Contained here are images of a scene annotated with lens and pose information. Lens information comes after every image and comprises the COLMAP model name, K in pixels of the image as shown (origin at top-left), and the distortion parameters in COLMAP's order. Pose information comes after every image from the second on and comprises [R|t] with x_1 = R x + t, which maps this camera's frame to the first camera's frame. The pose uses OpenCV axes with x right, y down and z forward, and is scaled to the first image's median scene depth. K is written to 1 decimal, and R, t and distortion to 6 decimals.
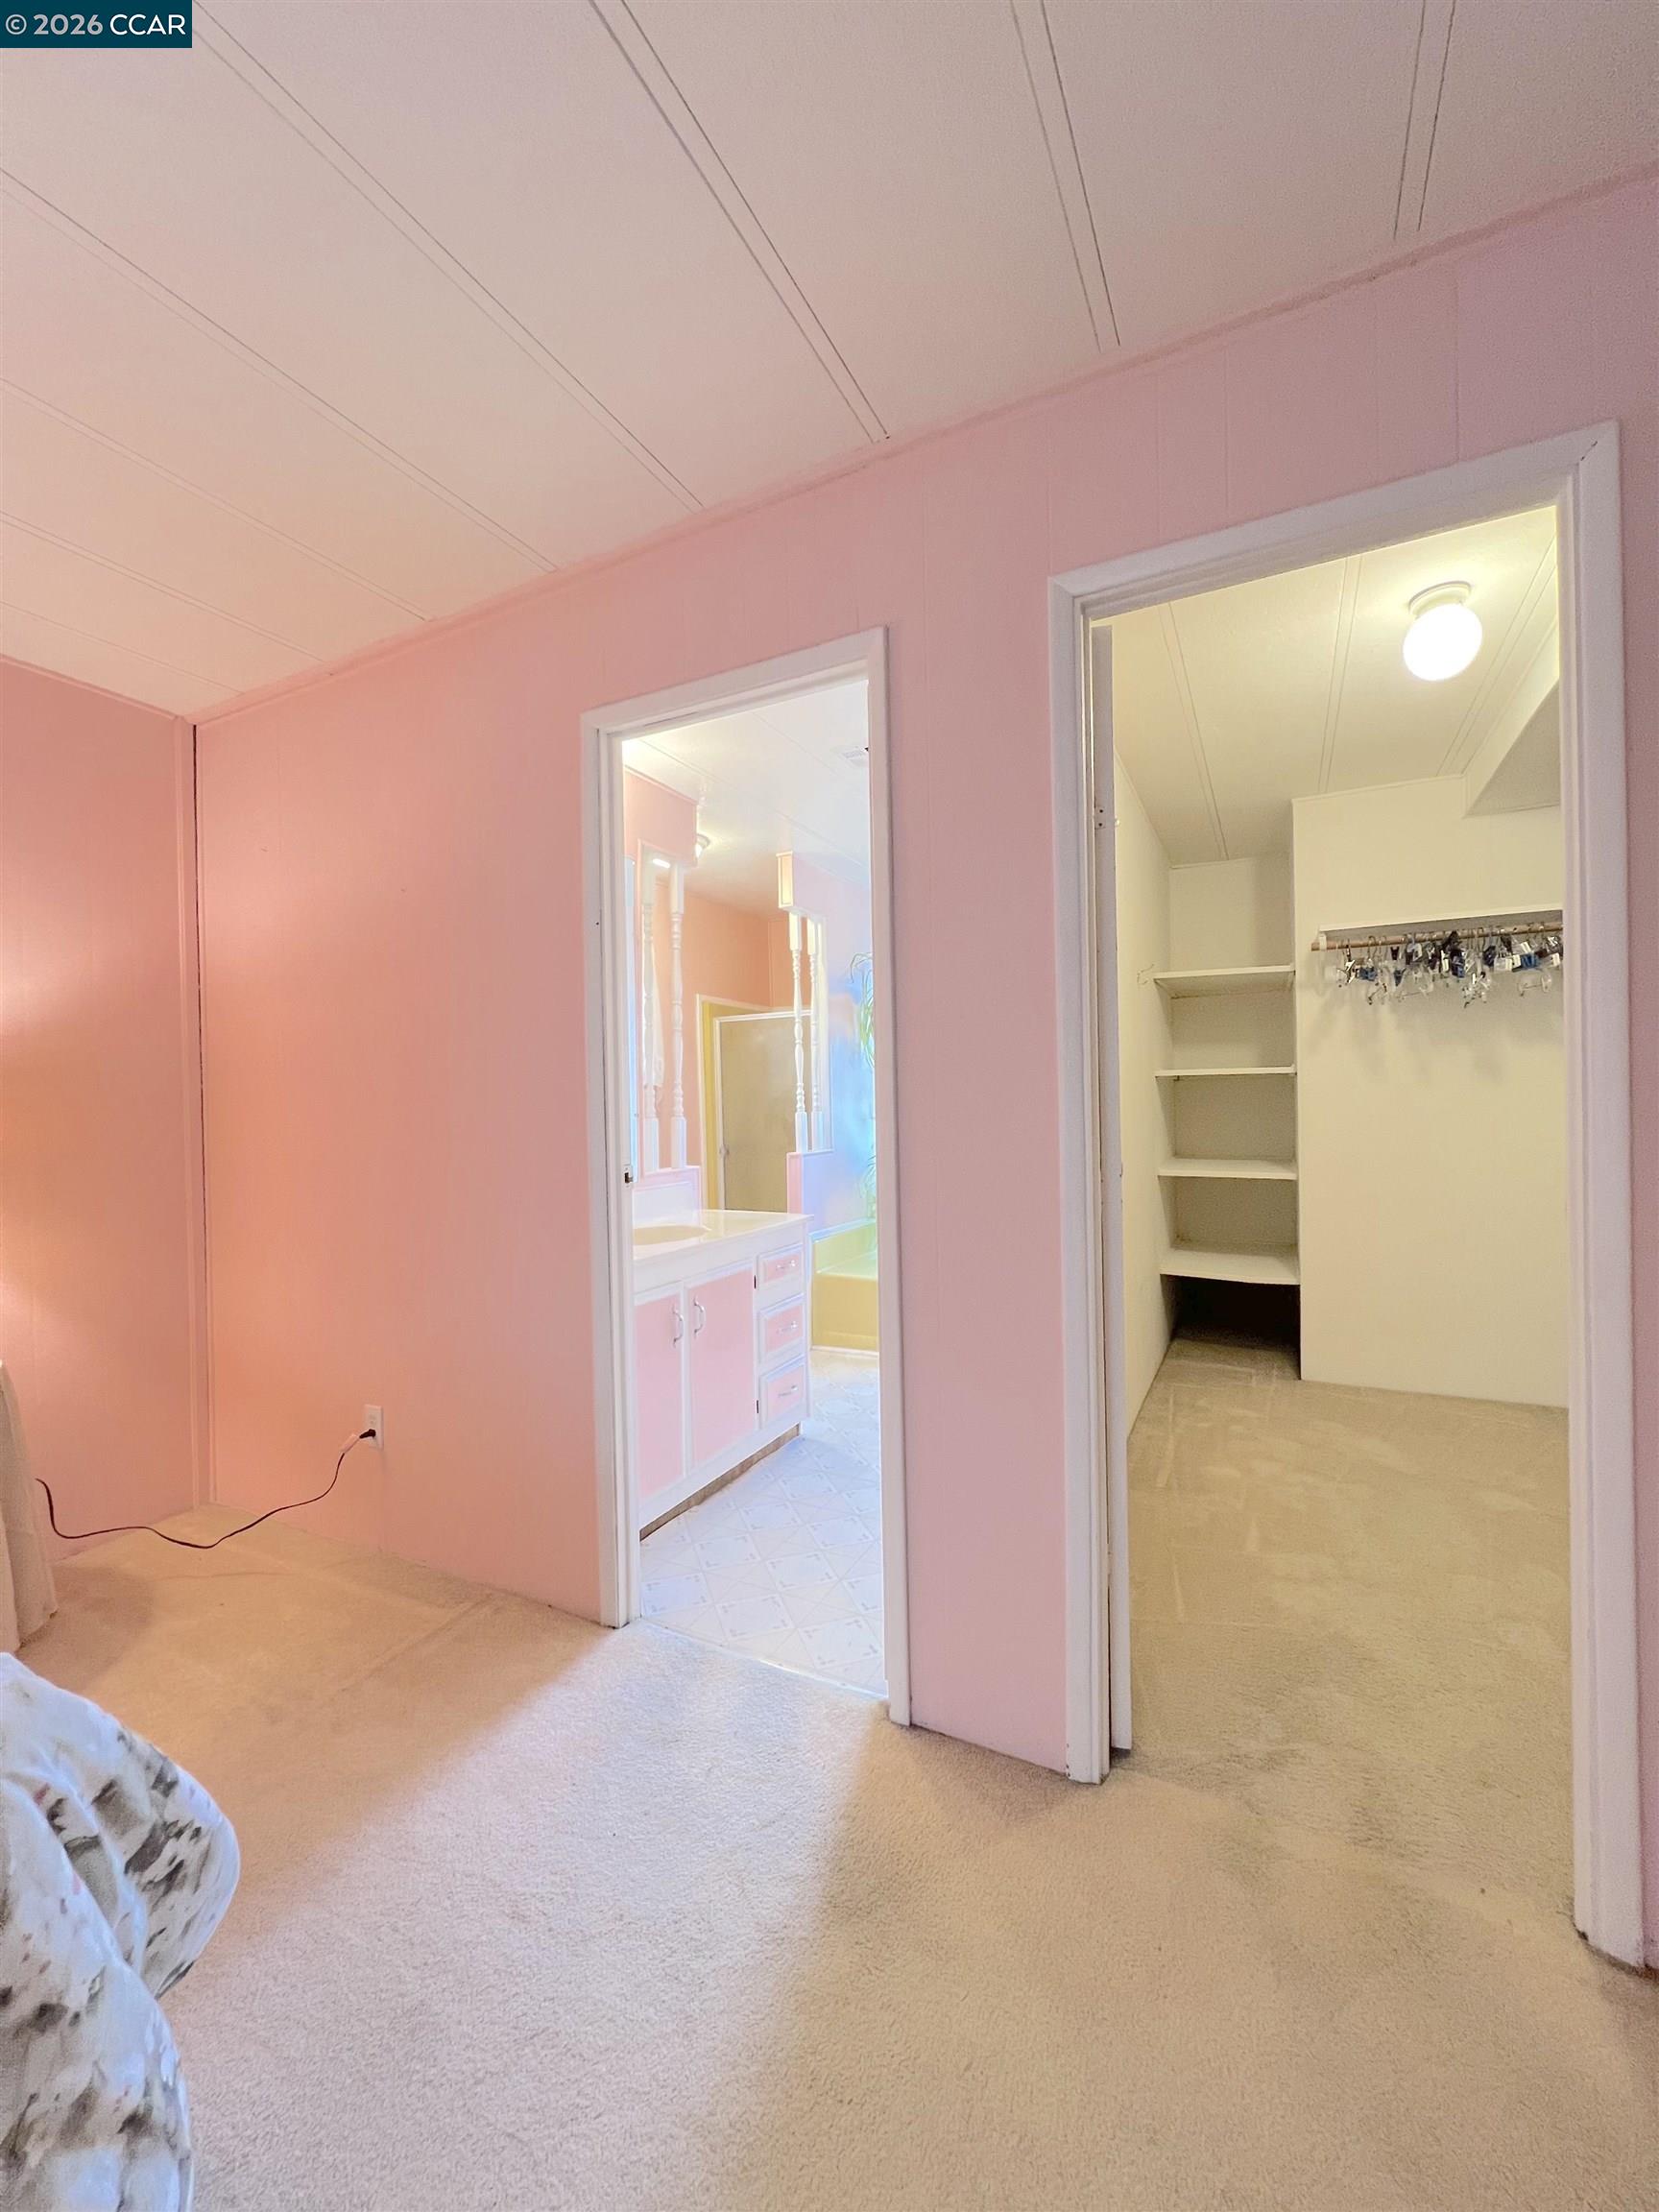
lens RADIAL K [[892.6, 0, 827.2], [0, 892.6, 1106.8], [0, 0, 1]] dist [0.000456, 0.000079]
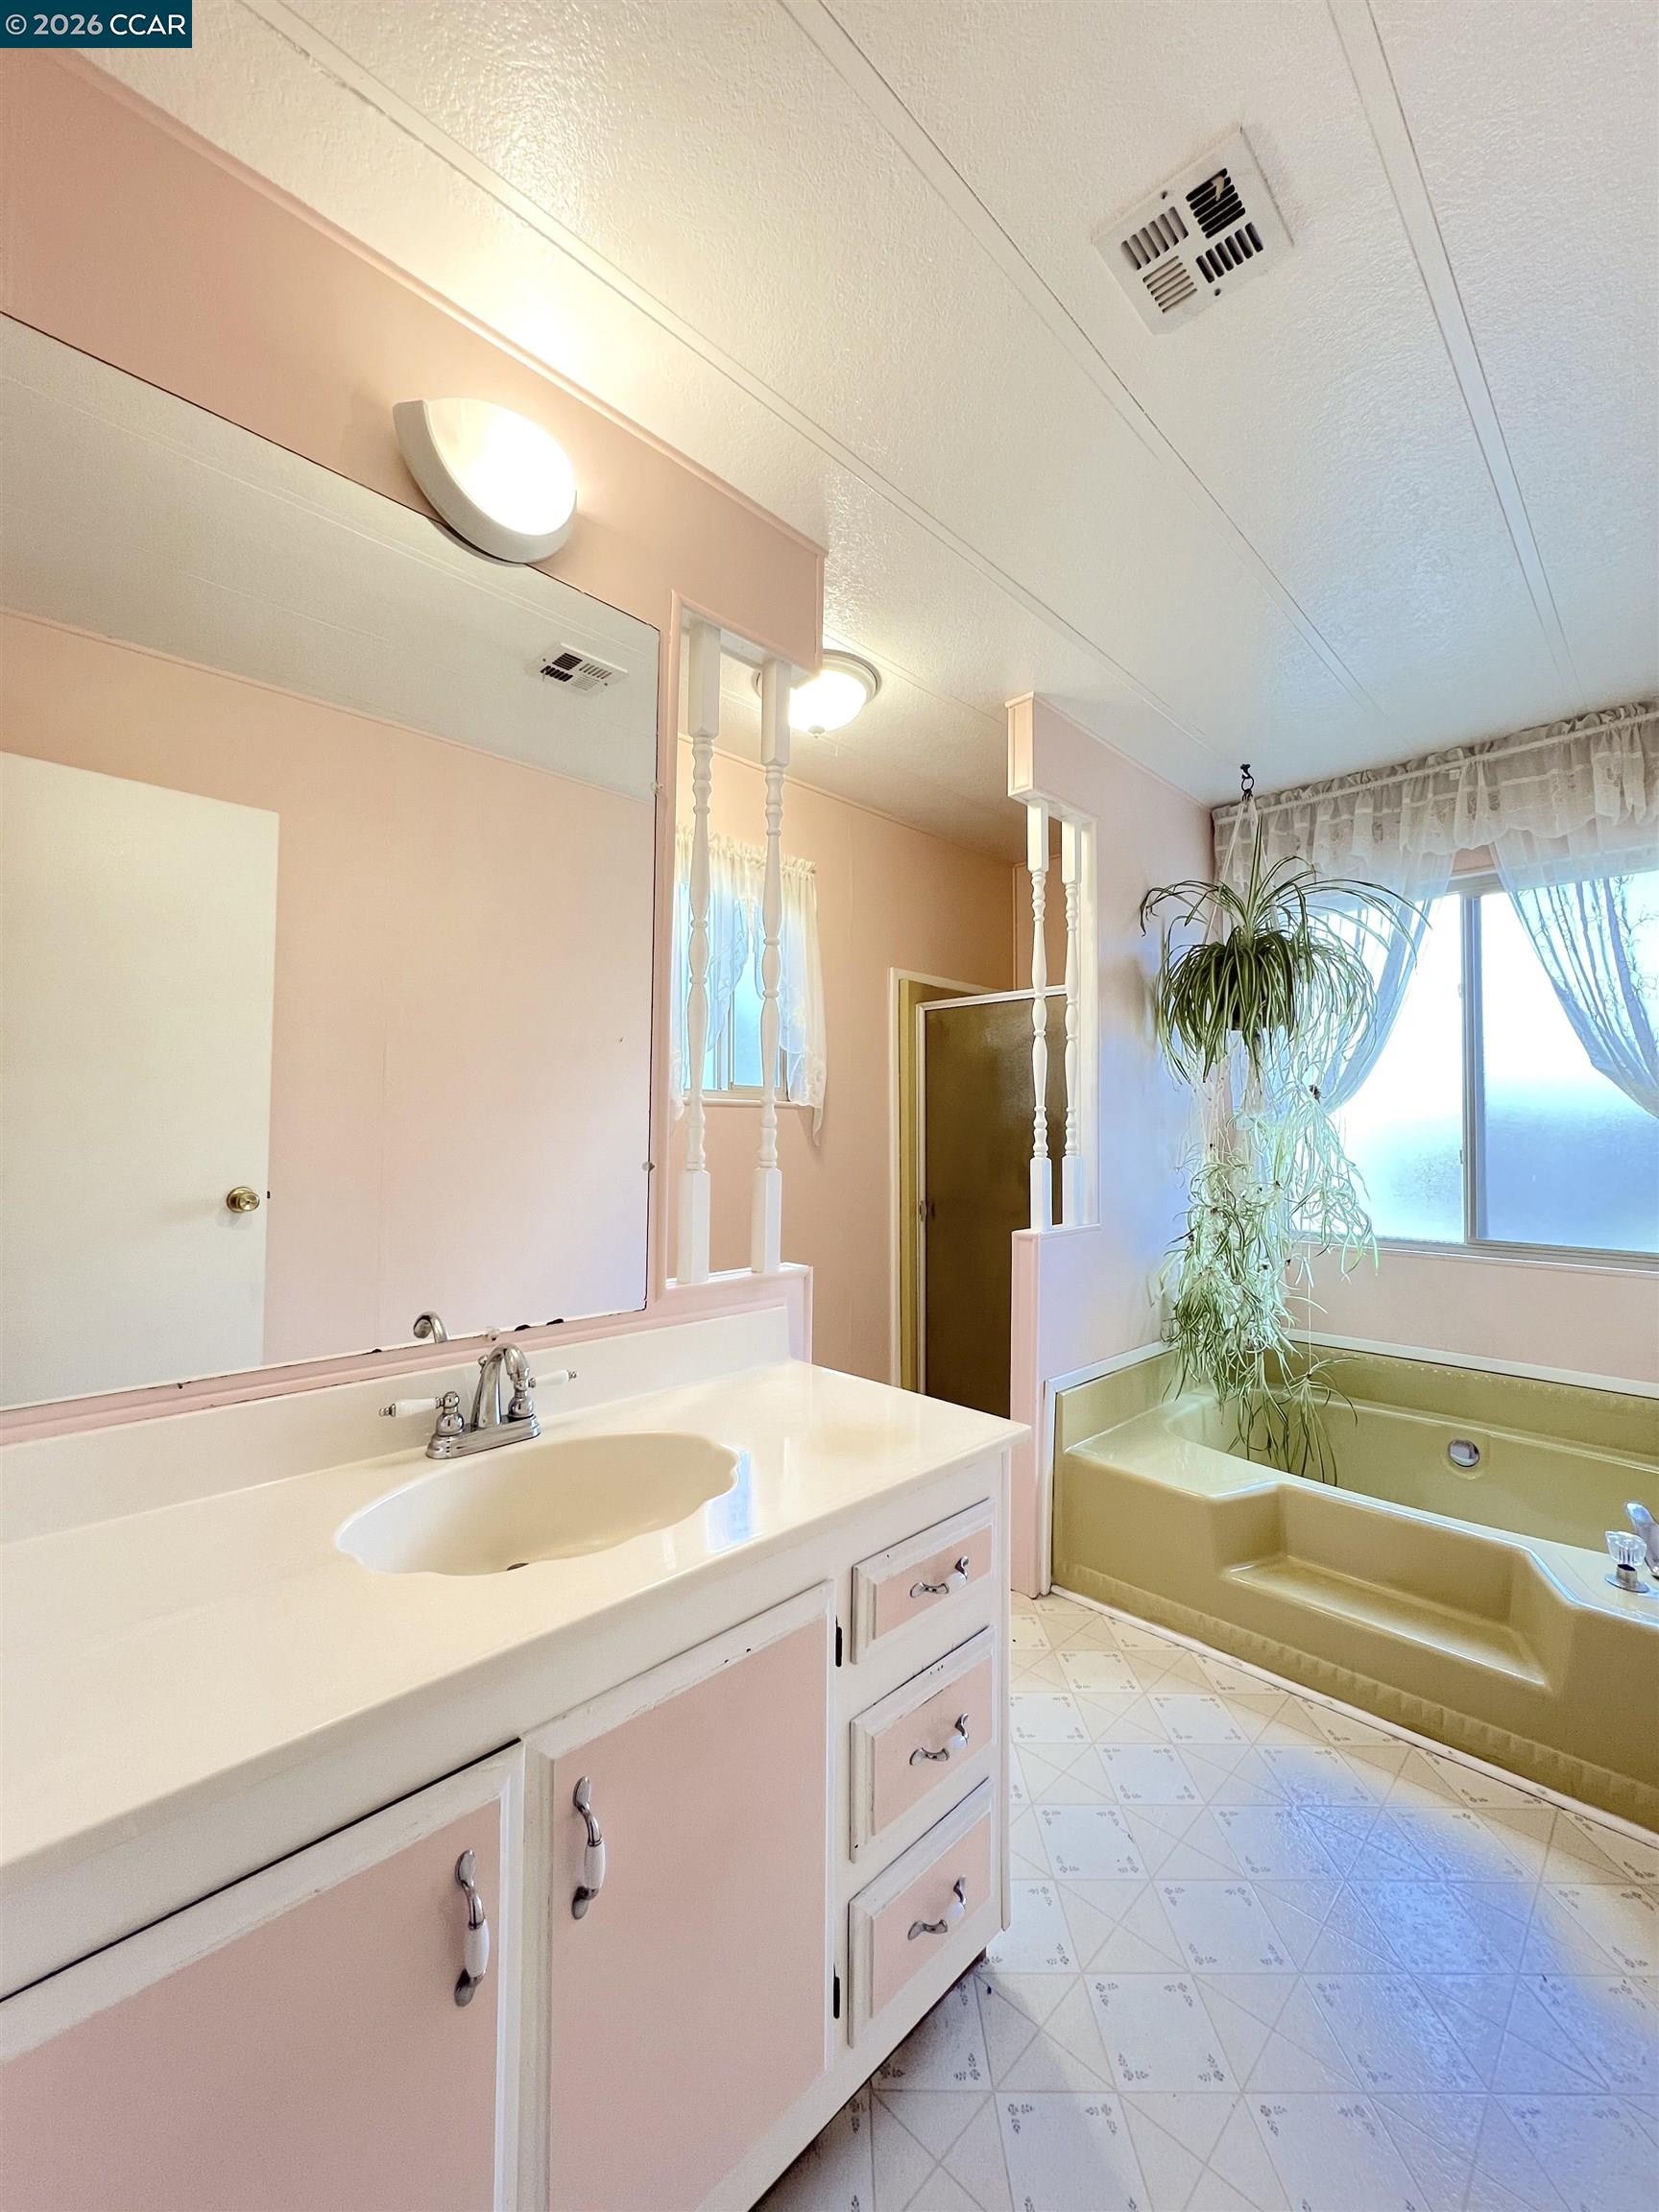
lens RADIAL K [[892.6, 0, 817.4], [0, 892.6, 1099.7], [0, 0, 1]] dist [0.000456, 0.000079]
pose [[0.948353, 0.020615, -0.316546, 0.014084], [-0.031038, 0.999128, -0.027919, -0.011045], [0.315695, 0.036302, 0.948166, 0.421152]]
